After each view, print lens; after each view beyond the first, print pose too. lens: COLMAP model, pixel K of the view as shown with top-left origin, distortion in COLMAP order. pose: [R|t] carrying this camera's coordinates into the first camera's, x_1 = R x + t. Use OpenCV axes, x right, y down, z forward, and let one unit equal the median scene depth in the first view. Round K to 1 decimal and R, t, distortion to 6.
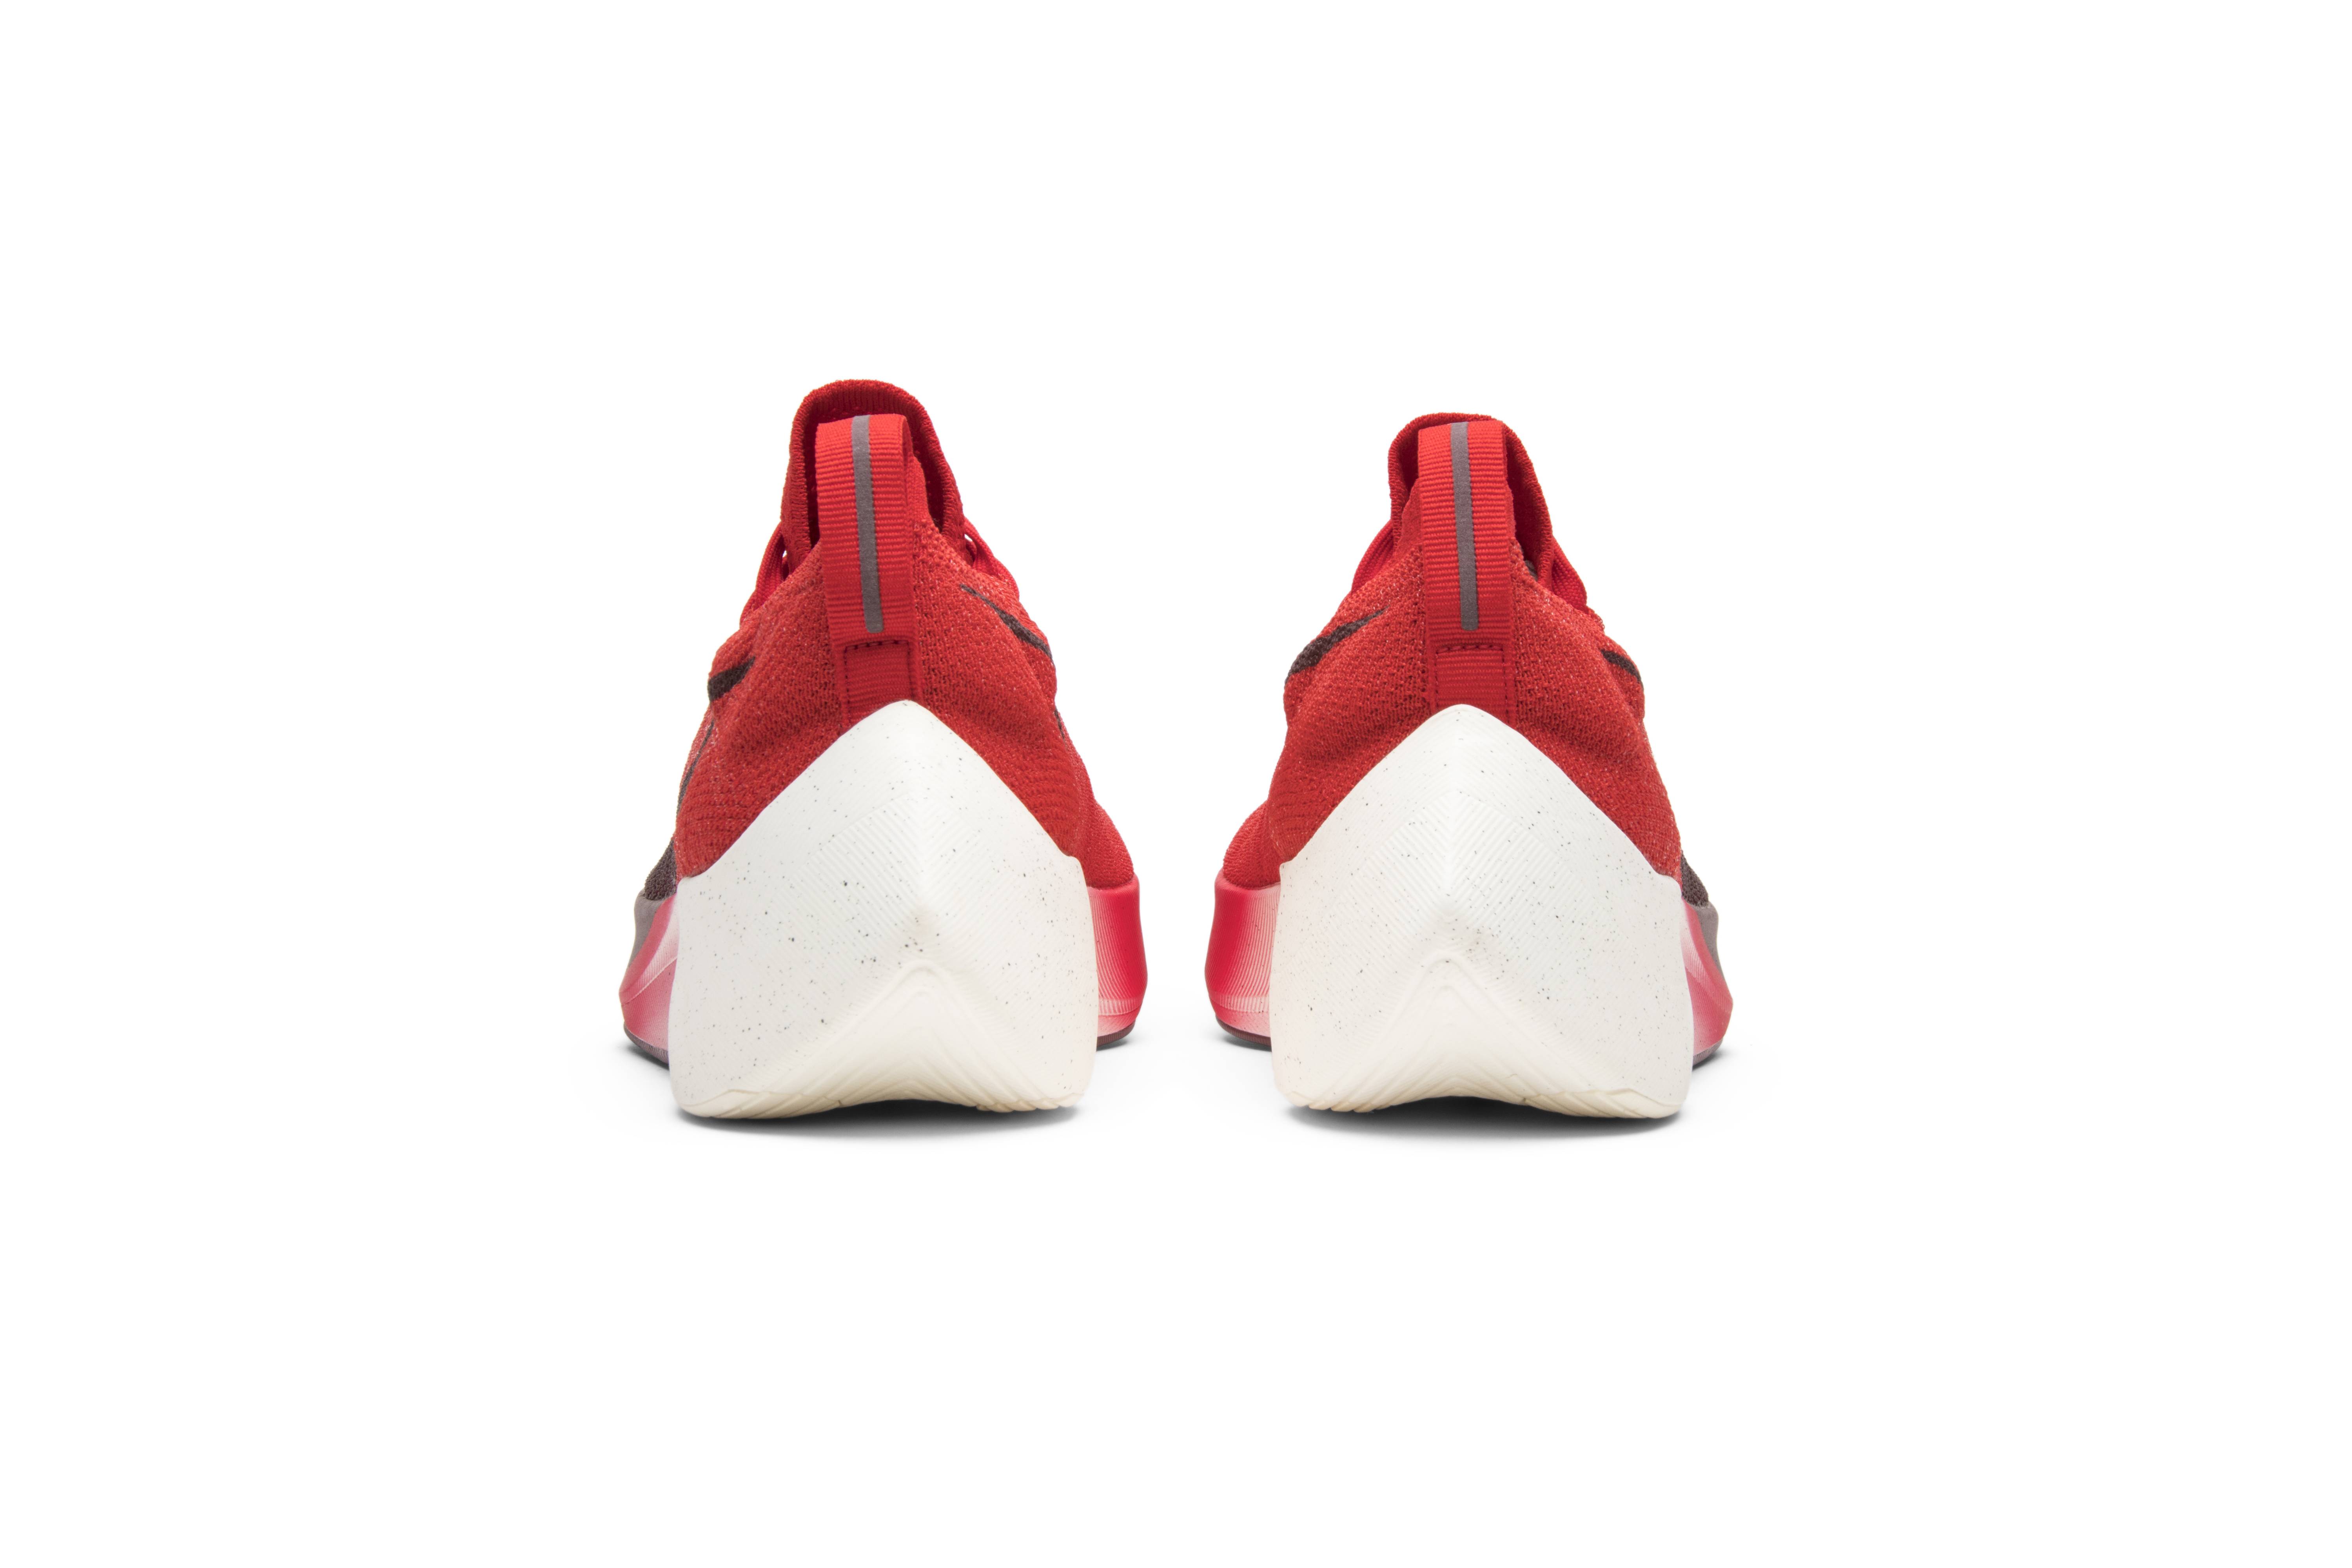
lens RADIAL K [[8223.9, 0, 1039.4], [0, 8223.9, 763.6], [0, 0, 1]] dist [0.533758, 0.000000]
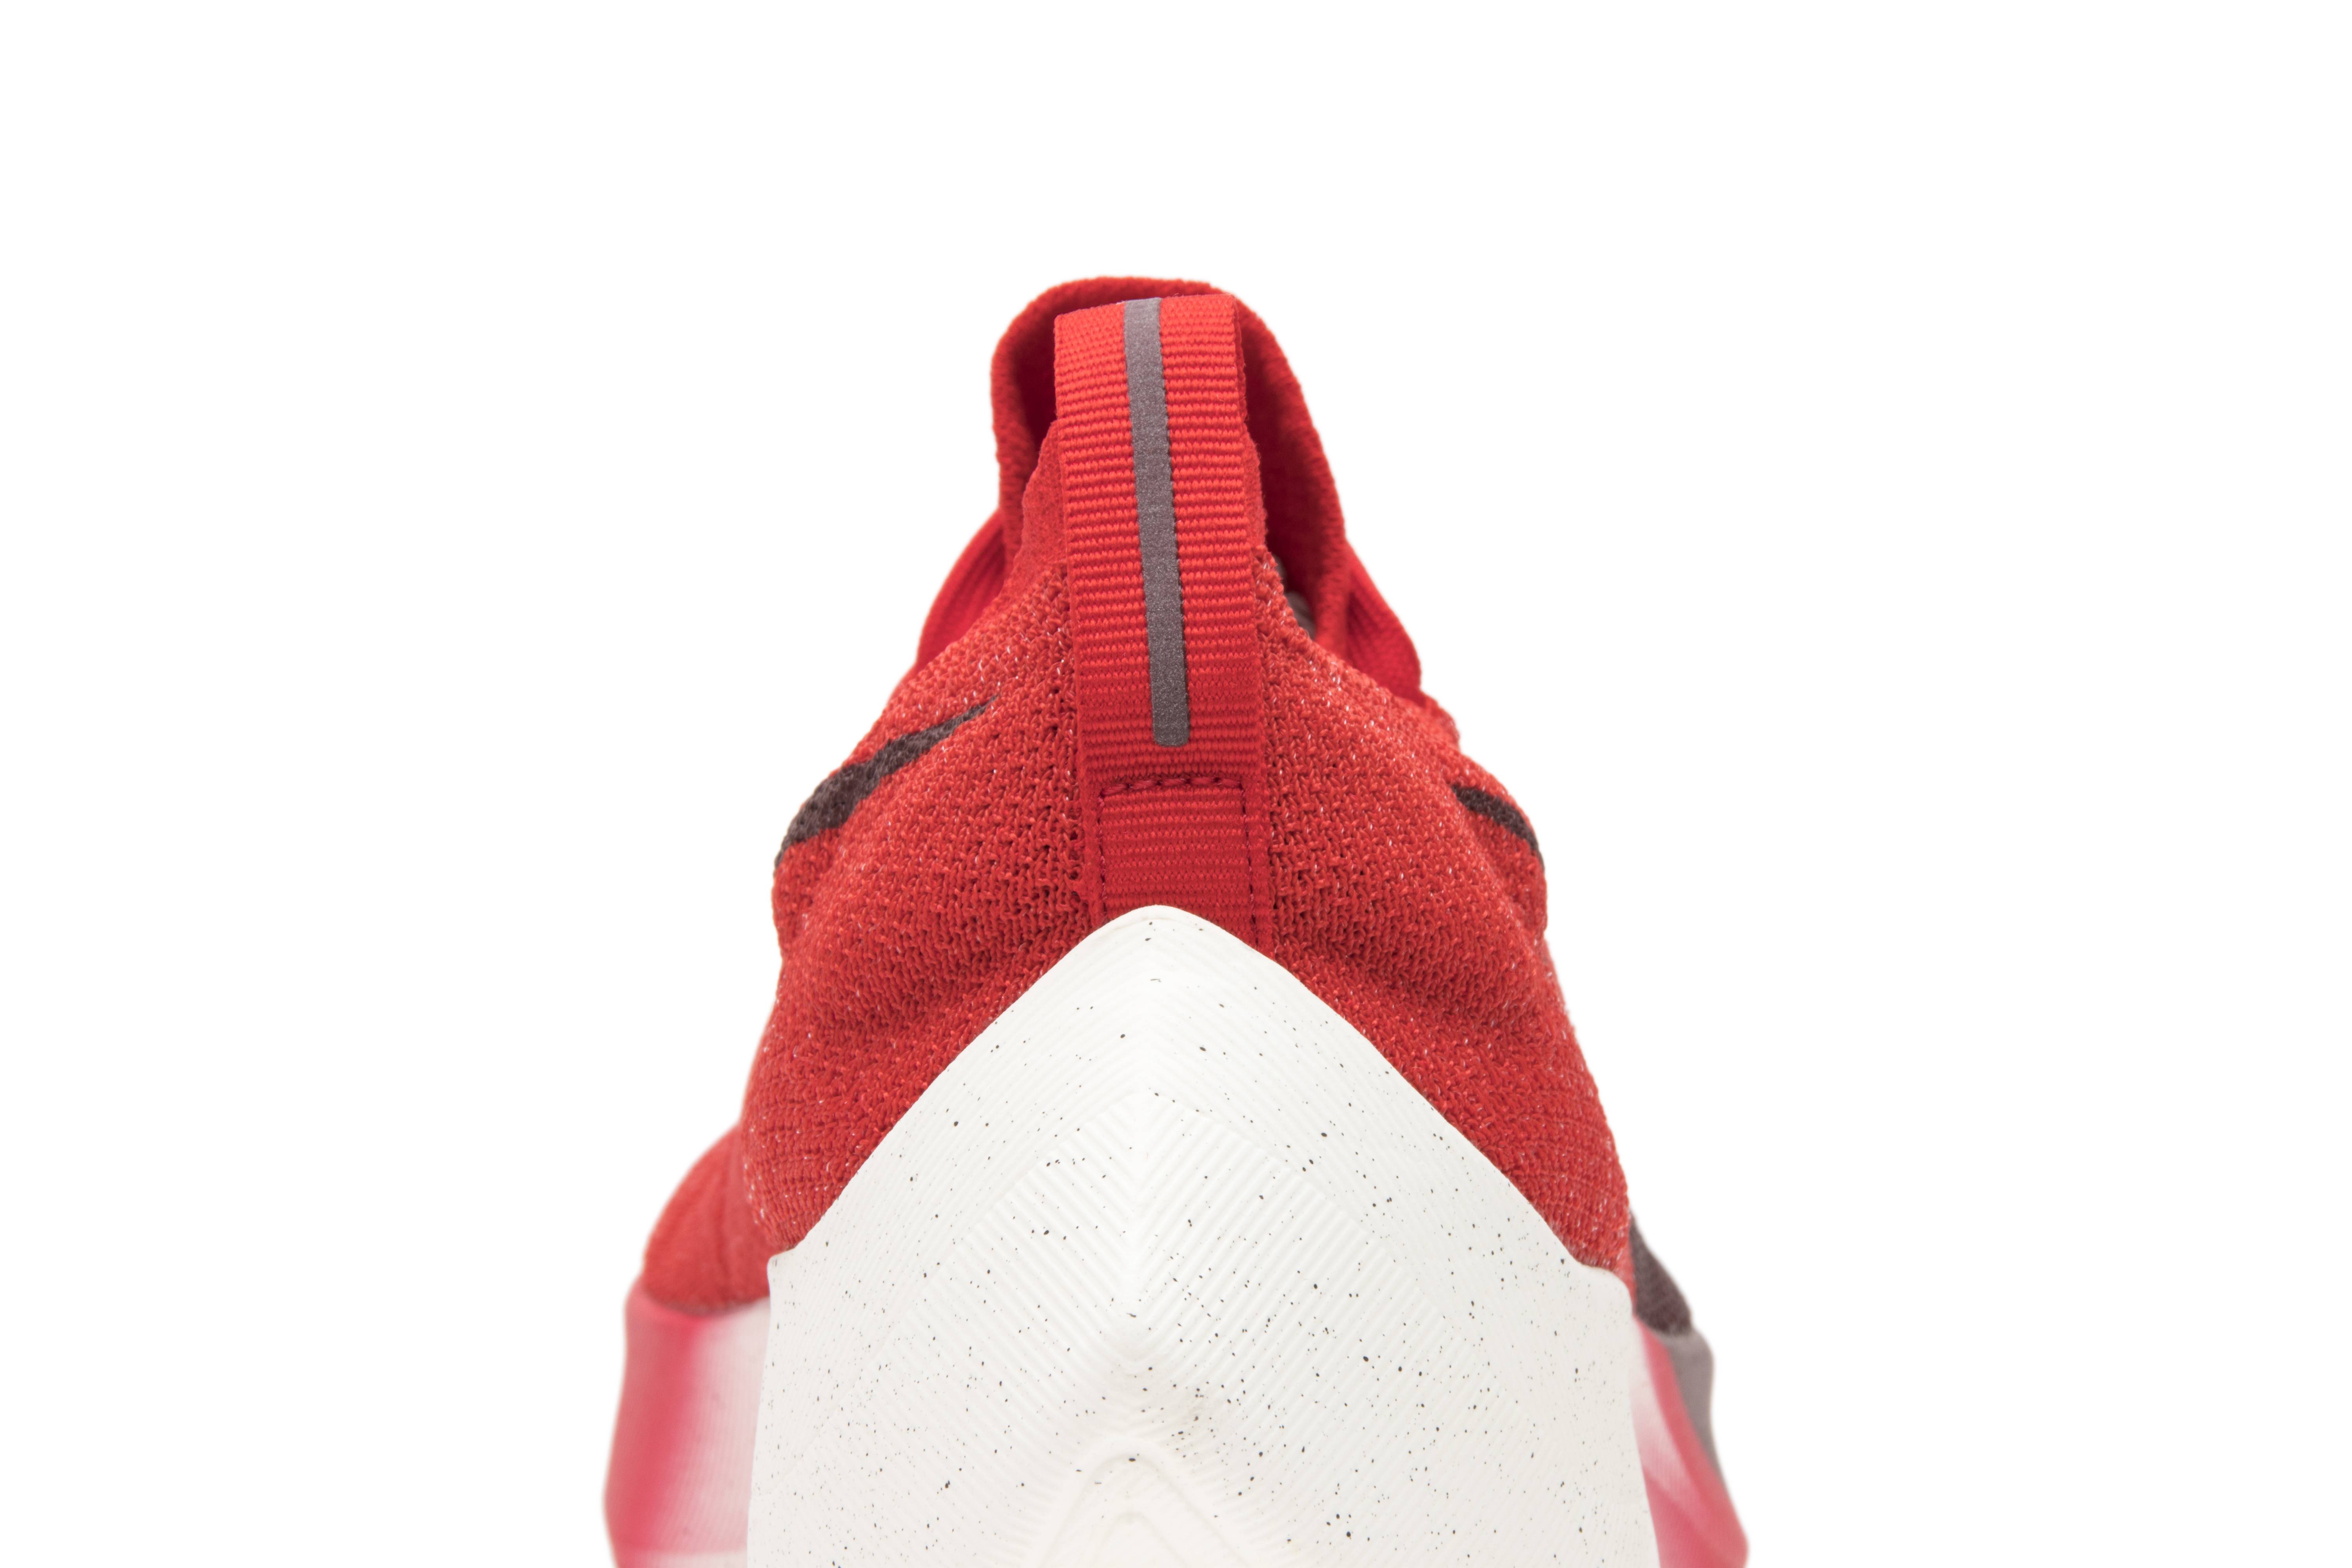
lens RADIAL K [[14692.6, 0, 1176.2], [0, 14692.6, 788.4], [0, 0, 1]] dist [2.316134, 0.000000]
pose [[0.998442, -0.012500, 0.054386, 0.007360], [0.013110, 0.999855, -0.010877, -0.004756], [-0.054242, 0.011573, 0.998461, 0.171543]]
